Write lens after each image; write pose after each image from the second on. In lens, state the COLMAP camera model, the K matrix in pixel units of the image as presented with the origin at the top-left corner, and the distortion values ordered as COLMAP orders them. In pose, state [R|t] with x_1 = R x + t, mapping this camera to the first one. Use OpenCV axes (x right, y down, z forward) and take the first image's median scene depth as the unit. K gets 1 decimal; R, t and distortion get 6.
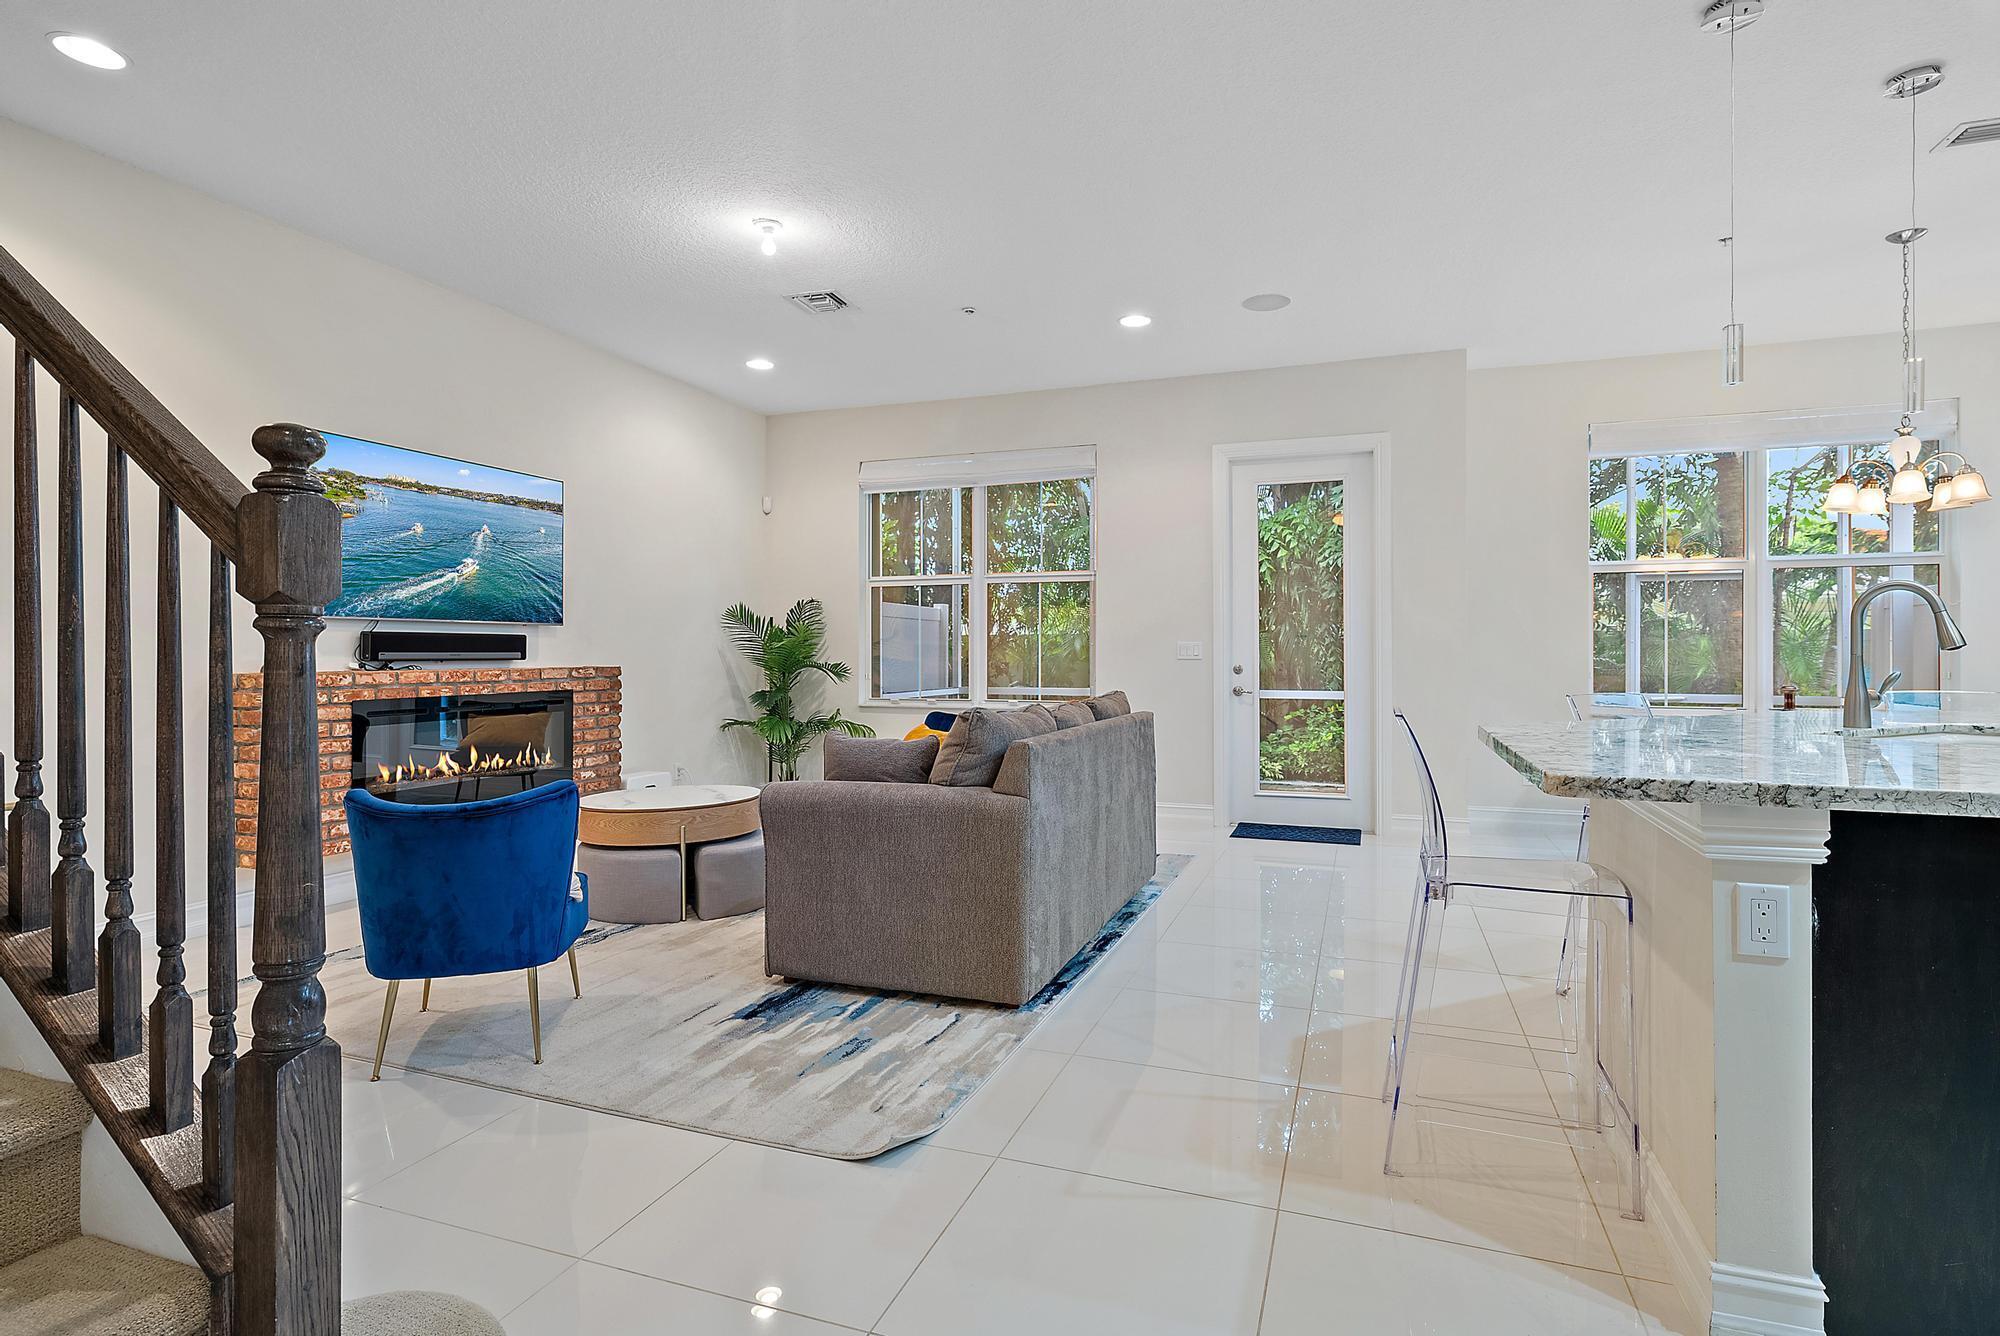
lens RADIAL K [[993.1, 0, 1006.6], [0, 993.1, 655.3], [0, 0, 1]] dist [0.002944, -0.000774]
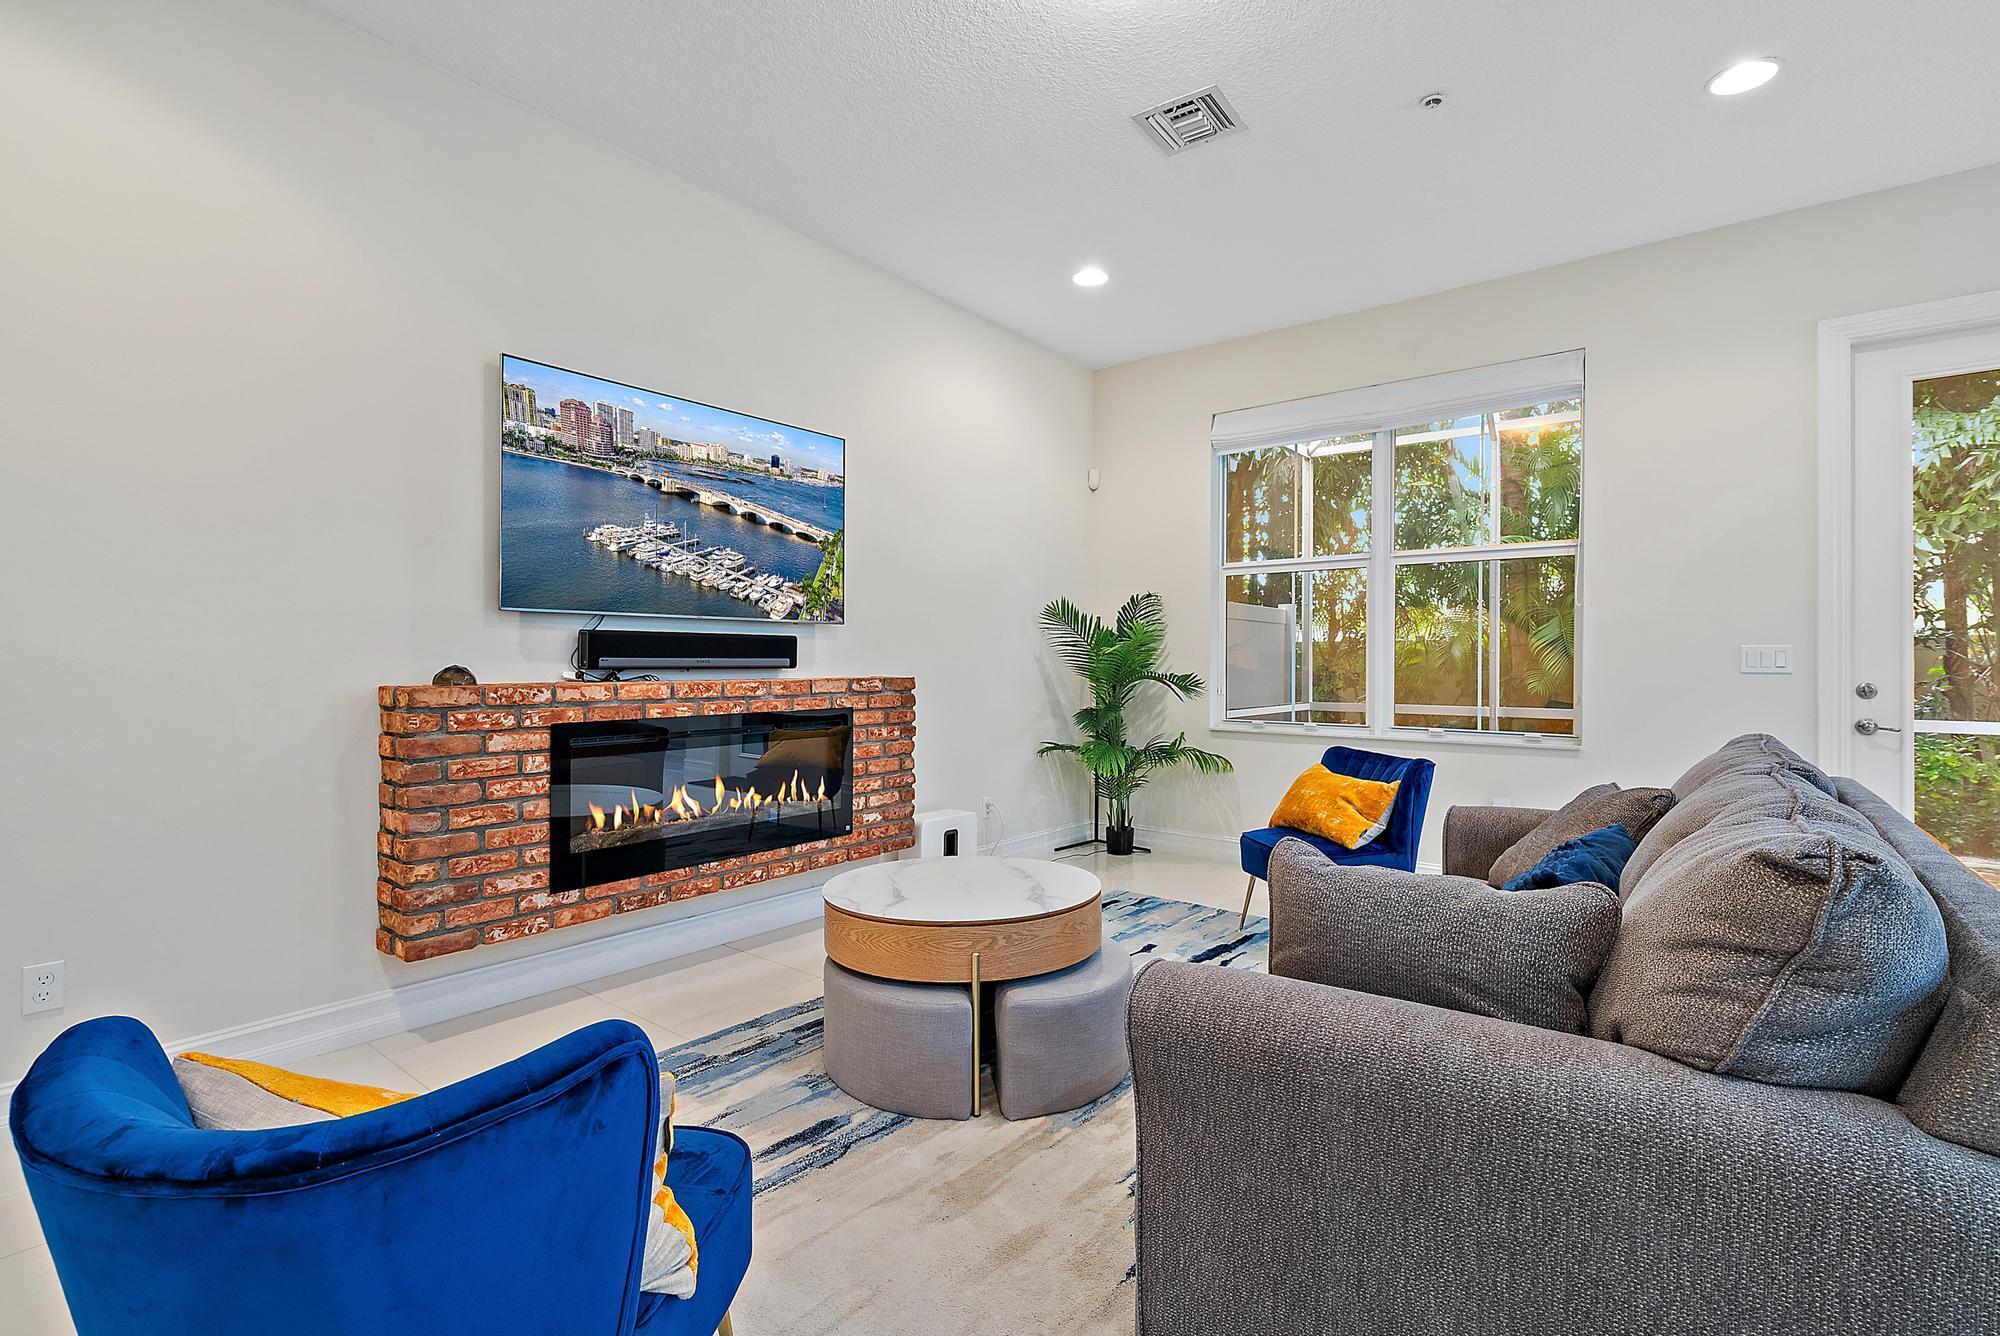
lens RADIAL K [[912.0, 0, 1002.5], [0, 912.0, 661.9], [0, 0, 1]] dist [0.001483, 0.000297]
pose [[0.949449, 0.003738, -0.313900, -0.122216], [-0.004337, 0.999990, -0.001211, -0.000249], [0.313892, 0.002511, 0.949455, 0.423622]]
